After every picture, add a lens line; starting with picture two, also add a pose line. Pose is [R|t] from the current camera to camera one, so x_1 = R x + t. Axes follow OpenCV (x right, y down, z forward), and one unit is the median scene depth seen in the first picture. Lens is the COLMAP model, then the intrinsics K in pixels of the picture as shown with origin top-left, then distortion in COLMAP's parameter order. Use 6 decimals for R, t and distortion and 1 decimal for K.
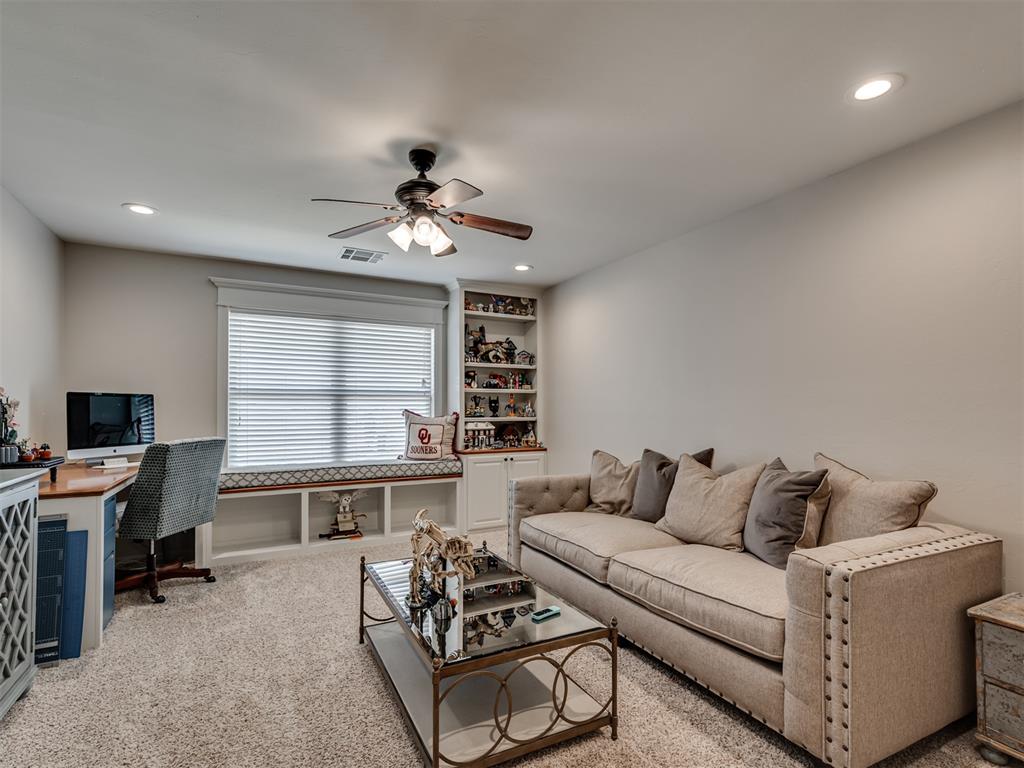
lens RADIAL K [[516.9, 0, 531.6], [0, 516.9, 392.4], [0, 0, 1]] dist [0.011295, 0.000615]
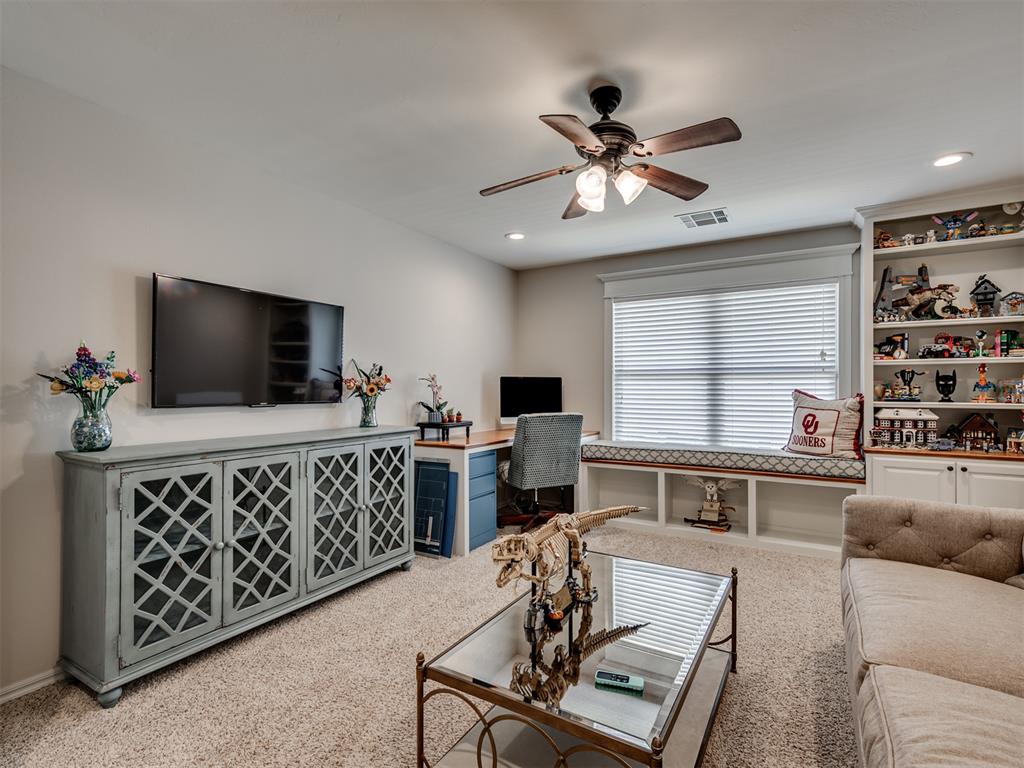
lens RADIAL K [[508.3, 0, 512.3], [0, 508.3, 380.8], [0, 0, 1]] dist [0.008449, 0.000142]
pose [[0.505493, -0.012861, -0.862735, 0.226632], [0.025501, 0.999675, 0.000039, 0.008096], [0.862454, -0.022020, 0.505657, 0.221480]]
